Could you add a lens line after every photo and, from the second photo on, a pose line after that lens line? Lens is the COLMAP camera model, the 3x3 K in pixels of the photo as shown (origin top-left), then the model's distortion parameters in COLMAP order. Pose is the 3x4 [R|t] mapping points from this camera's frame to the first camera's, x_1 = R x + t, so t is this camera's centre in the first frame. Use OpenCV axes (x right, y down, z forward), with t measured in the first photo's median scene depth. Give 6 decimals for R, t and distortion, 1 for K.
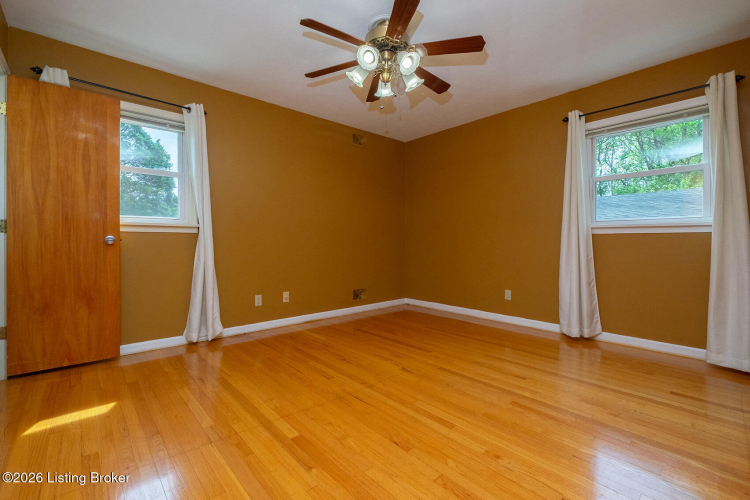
lens RADIAL K [[327.1, 0, 375.9], [0, 327.1, 245.2], [0, 0, 1]] dist [-0.002743, -0.001491]
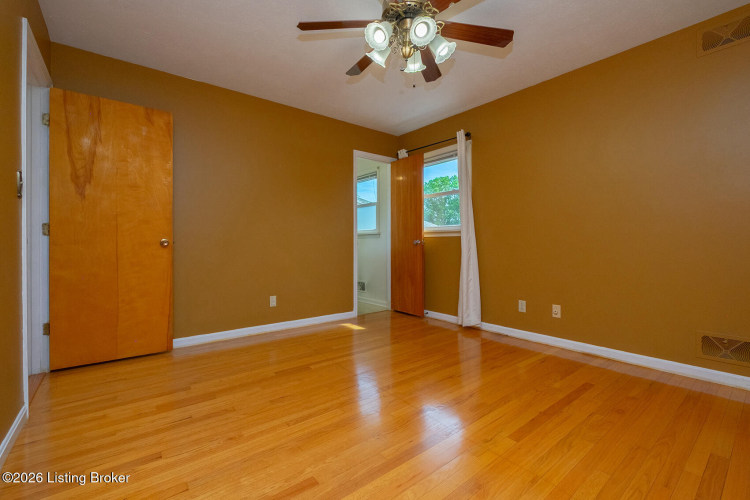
lens RADIAL K [[327.1, 0, 376.5], [0, 327.1, 248.6], [0, 0, 1]] dist [-0.002743, -0.001491]
pose [[-0.049892, 0.011317, -0.998690, 0.730834], [-0.009436, 0.999886, 0.011802, -0.002604], [0.998710, 0.010012, -0.049780, 0.784144]]
